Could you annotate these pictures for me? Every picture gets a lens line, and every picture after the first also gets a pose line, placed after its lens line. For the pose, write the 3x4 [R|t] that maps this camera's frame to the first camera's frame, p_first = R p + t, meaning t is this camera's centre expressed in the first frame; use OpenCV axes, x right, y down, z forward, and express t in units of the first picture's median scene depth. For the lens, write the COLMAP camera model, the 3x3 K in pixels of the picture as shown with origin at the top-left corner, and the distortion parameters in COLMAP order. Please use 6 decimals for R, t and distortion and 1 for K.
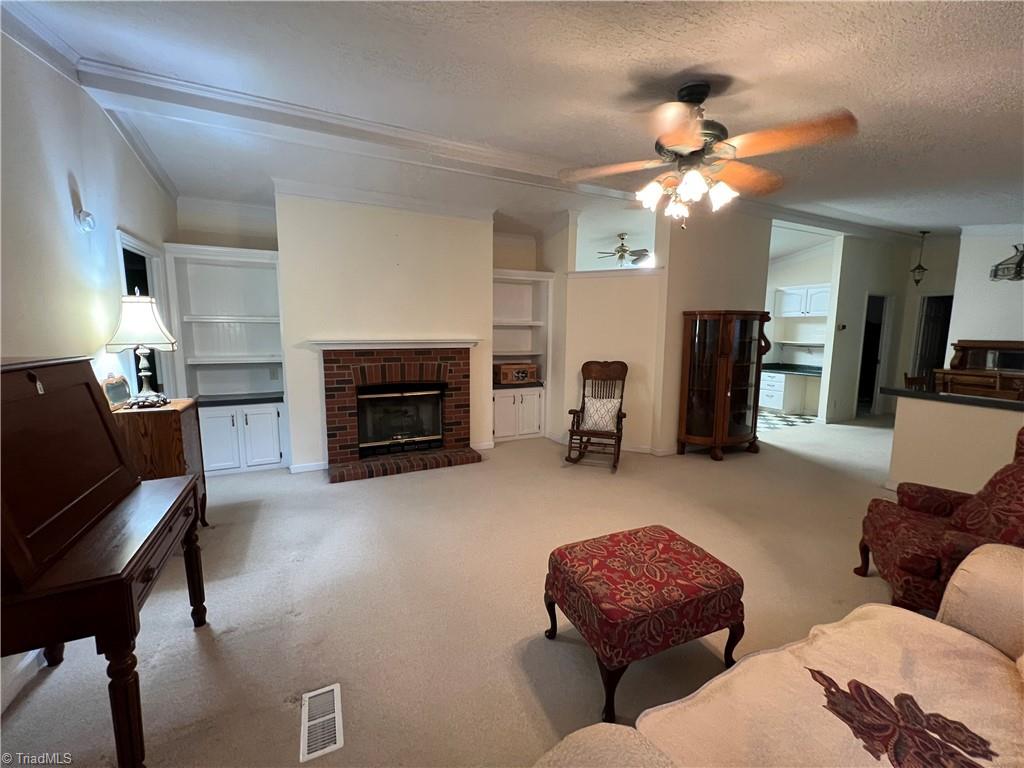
lens RADIAL K [[411.4, 0, 509.8], [0, 411.4, 381.3], [0, 0, 1]] dist [-0.000164, 0.000064]
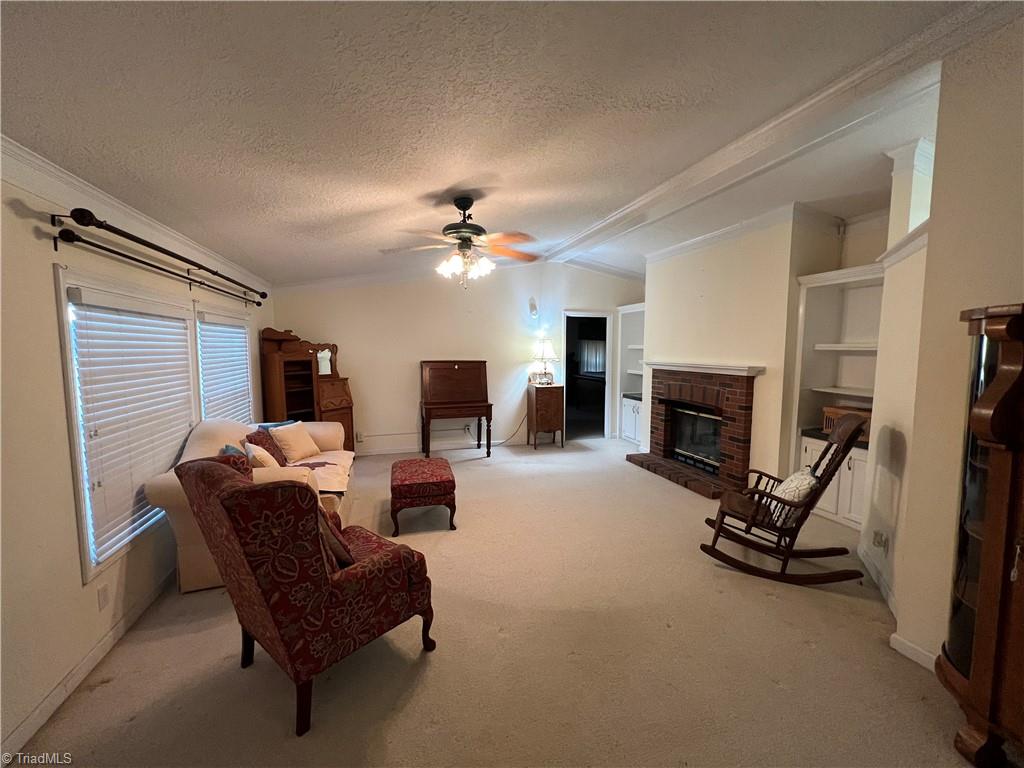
lens RADIAL K [[411.4, 0, 509.8], [0, 411.4, 381.3], [0, 0, 1]] dist [-0.000164, 0.000064]
pose [[-0.143840, 0.074581, -0.986787, 0.884328], [-0.125948, 0.987667, 0.093006, -0.092154], [0.981553, 0.137662, -0.132673, 0.650880]]
